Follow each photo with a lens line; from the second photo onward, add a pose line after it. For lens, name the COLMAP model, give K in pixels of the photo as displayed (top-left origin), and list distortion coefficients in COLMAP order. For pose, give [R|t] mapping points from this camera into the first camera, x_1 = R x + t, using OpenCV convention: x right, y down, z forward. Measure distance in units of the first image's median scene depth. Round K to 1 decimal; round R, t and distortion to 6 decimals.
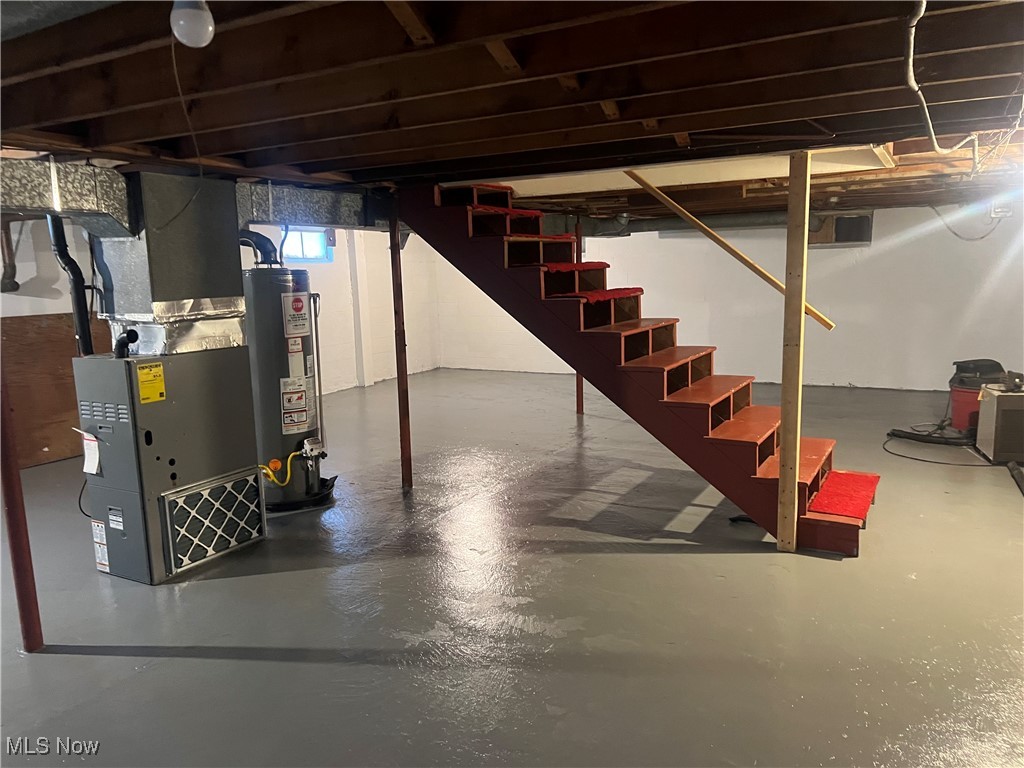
lens RADIAL K [[770.0, 0, 518.4], [0, 770.0, 393.5], [0, 0, 1]] dist [0.048639, -0.028005]
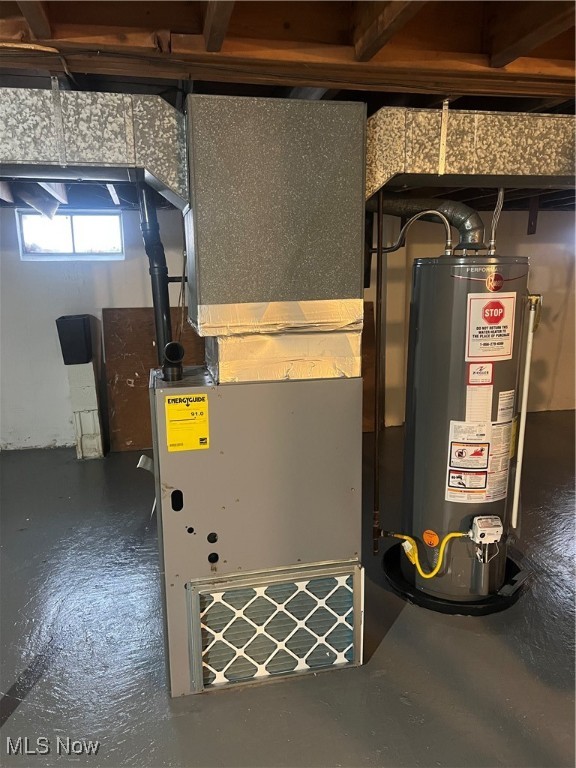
lens RADIAL K [[577.5, 0, 287.3], [0, 577.5, 386.5], [0, 0, 1]] dist [0.048639, -0.028005]
pose [[0.665582, 0.159195, -0.729149, -0.045702], [-0.123882, 0.986998, 0.102410, -0.095298], [0.735972, 0.022166, 0.676649, 0.638848]]
